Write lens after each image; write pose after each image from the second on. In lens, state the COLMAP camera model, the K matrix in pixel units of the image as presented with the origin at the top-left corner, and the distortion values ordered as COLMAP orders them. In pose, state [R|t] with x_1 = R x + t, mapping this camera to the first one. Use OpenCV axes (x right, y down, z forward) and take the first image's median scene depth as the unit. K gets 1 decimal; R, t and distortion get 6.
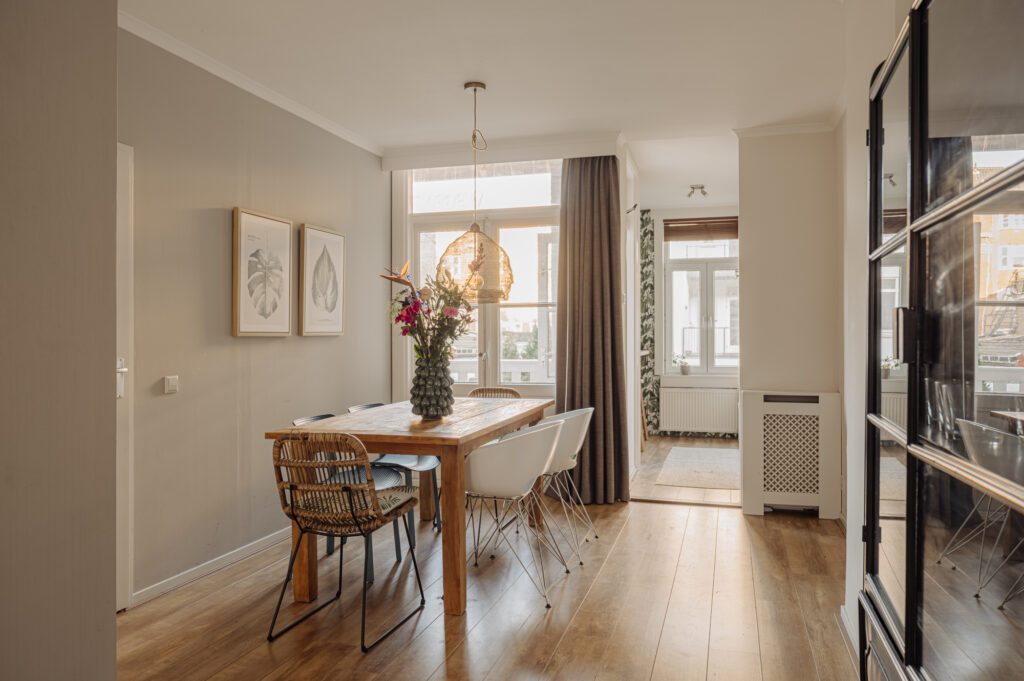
lens RADIAL K [[754.5, 0, 521.8], [0, 754.5, 338.6], [0, 0, 1]] dist [-0.007509, 0.007767]
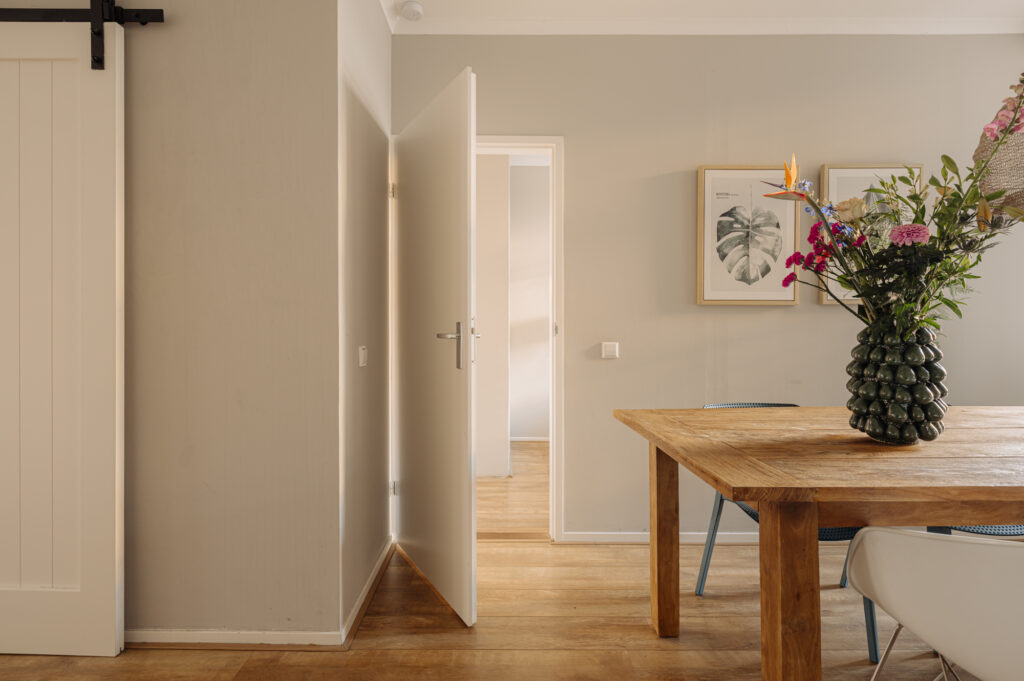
lens RADIAL K [[486.7, 0, 513.9], [0, 486.7, 327.7], [0, 0, 1]] dist [0.006008, 0.001127]
pose [[0.279655, 0.006915, -0.960076, 0.130755], [-0.006767, 0.999963, 0.005232, 0.022925], [0.960077, 0.005034, 0.279692, 0.578439]]
